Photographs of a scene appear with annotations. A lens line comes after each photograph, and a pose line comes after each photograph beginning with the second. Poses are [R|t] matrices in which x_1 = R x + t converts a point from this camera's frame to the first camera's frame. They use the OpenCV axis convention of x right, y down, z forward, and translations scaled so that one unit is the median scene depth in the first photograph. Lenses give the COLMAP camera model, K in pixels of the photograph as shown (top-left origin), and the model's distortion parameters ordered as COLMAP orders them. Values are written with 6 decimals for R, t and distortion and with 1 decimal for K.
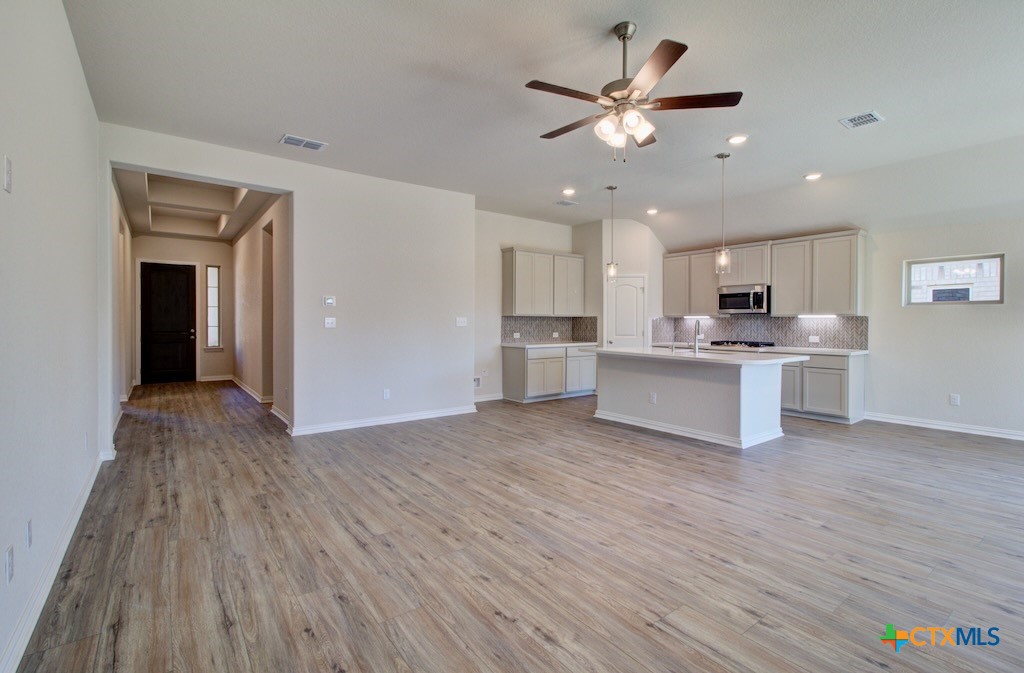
lens RADIAL K [[464.6, 0, 515.2], [0, 464.6, 330.2], [0, 0, 1]] dist [-0.000109, -0.000079]
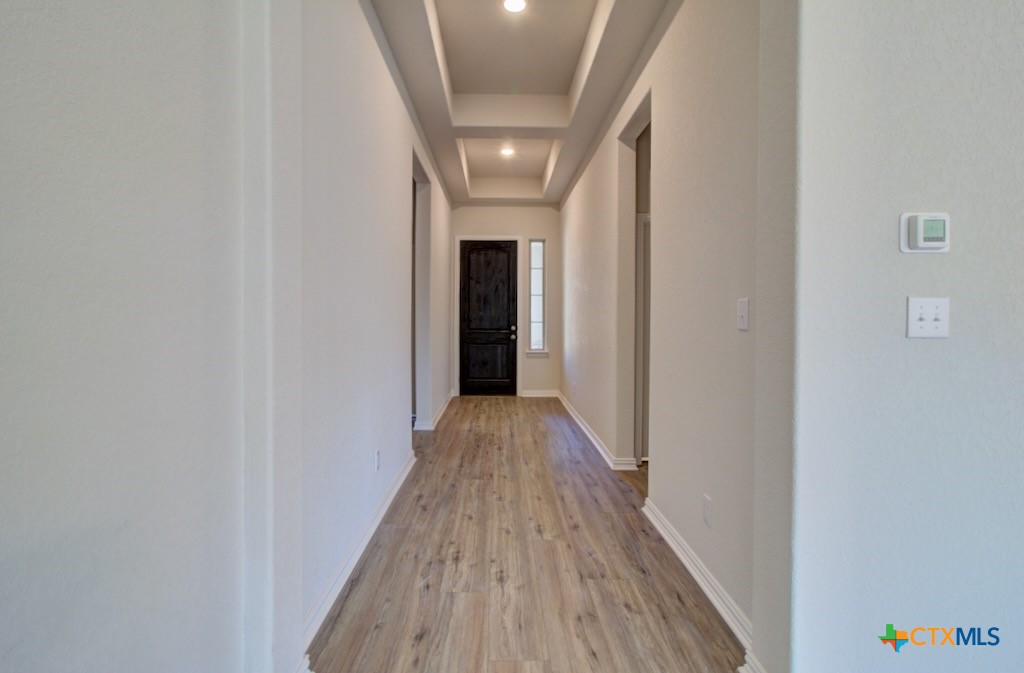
lens RADIAL K [[464.6, 0, 512.3], [0, 464.6, 330.6], [0, 0, 1]] dist [-0.000109, -0.000079]
pose [[0.811431, 0.015822, -0.584234, -0.263728], [-0.007458, 0.999832, 0.016720, -0.007133], [0.584401, -0.009210, 0.811413, 0.398954]]
